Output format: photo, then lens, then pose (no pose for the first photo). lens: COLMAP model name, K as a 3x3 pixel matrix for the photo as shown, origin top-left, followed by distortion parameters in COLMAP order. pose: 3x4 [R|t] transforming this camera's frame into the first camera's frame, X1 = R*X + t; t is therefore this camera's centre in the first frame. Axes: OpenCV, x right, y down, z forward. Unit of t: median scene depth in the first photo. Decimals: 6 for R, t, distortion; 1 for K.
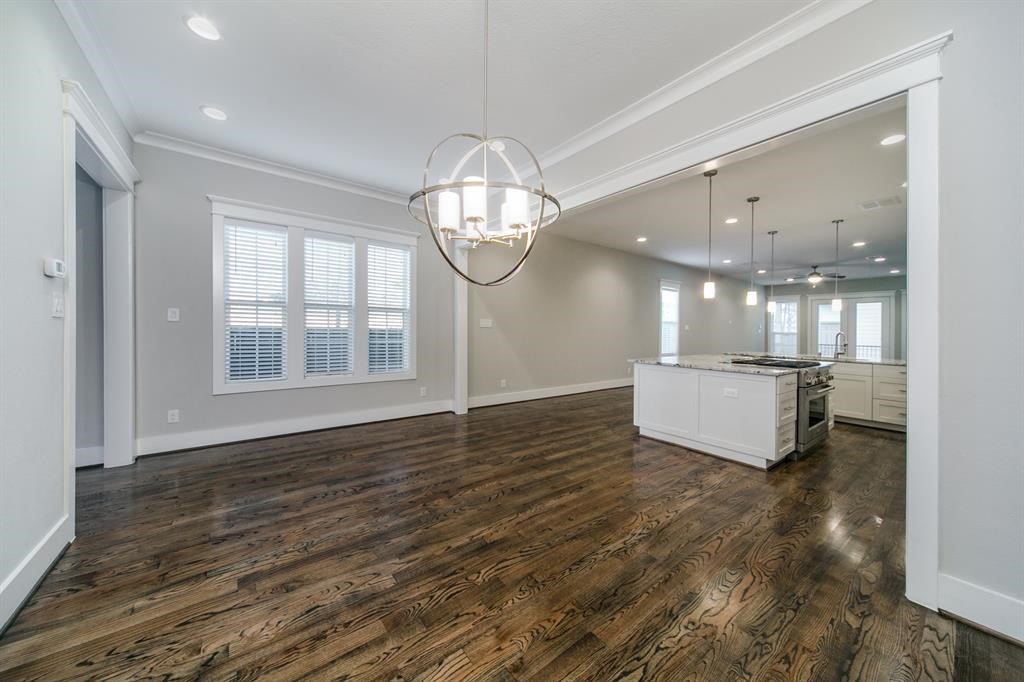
lens RADIAL K [[358.1, 0, 509.3], [0, 358.1, 328.2], [0, 0, 1]] dist [0.014621, -0.000030]
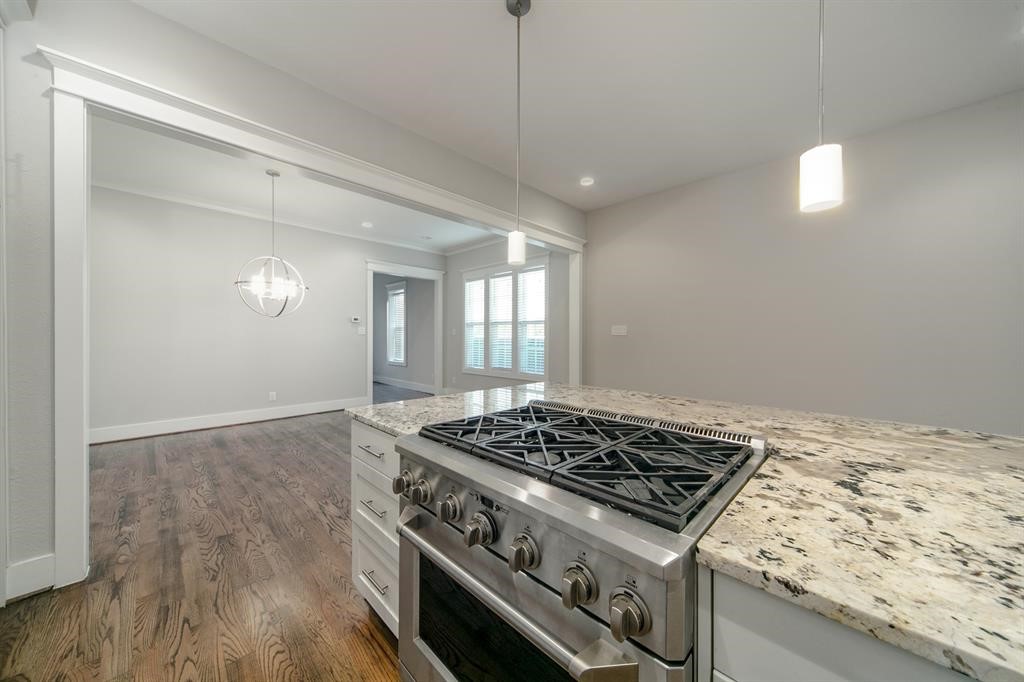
lens RADIAL K [[349.1, 0, 512.0], [0, 349.1, 341.0], [0, 0, 1]] dist [-0.001609, -0.000108]
pose [[0.149803, -0.005309, -0.988702, 1.730001], [0.003589, 0.999982, -0.004826, 0.042858], [0.988709, -0.002826, 0.149819, 1.573642]]
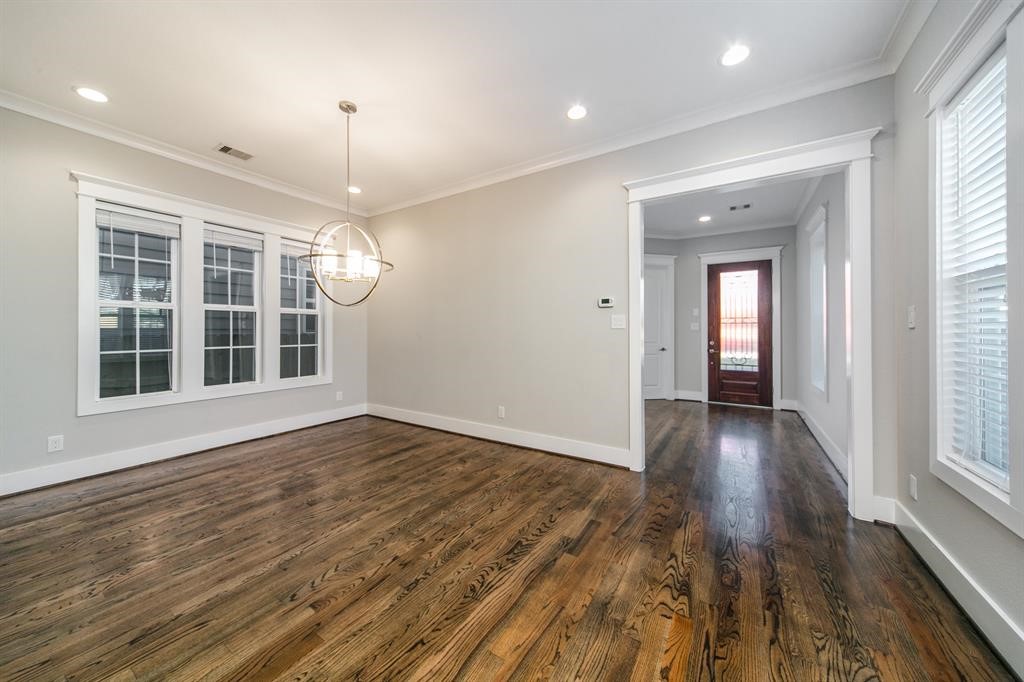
lens RADIAL K [[358.1, 0, 509.3], [0, 358.1, 328.2], [0, 0, 1]] dist [0.014621, -0.000030]
pose [[-0.939741, -0.016489, -0.341490, -0.141159], [-0.012491, 0.999825, -0.013902, -0.000441], [0.341660, -0.008799, -0.939783, 2.048783]]
